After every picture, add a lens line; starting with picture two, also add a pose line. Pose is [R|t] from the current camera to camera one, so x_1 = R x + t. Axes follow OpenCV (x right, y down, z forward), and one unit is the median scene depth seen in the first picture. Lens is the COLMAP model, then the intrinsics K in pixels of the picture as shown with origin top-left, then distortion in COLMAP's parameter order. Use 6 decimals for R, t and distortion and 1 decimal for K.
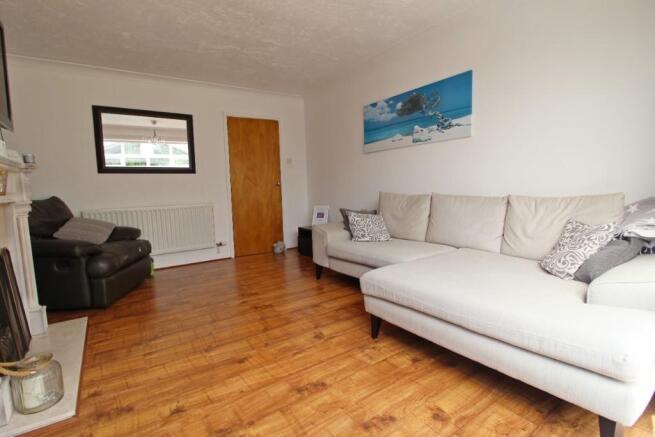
lens RADIAL K [[312.0, 0, 327.5], [0, 312.0, 218.5], [0, 0, 1]] dist [-0.000816, -0.000128]
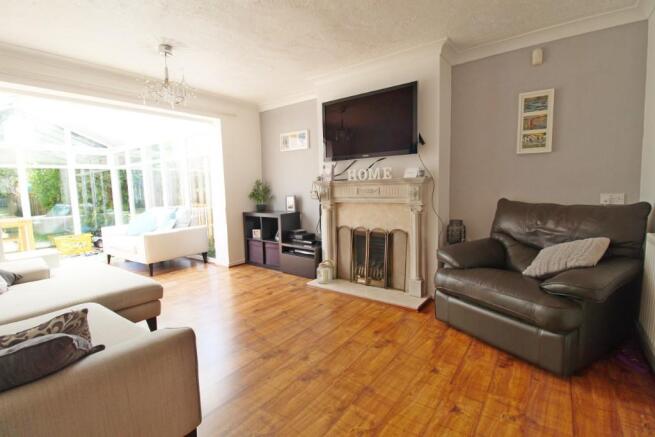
lens RADIAL K [[312.0, 0, 327.5], [0, 312.0, 218.5], [0, 0, 1]] dist [-0.000816, -0.000128]
pose [[-0.952313, 0.086344, -0.292651, -0.163567], [0.028025, 0.979824, 0.197890, -0.272971], [0.303833, 0.180252, -0.935519, 2.142100]]
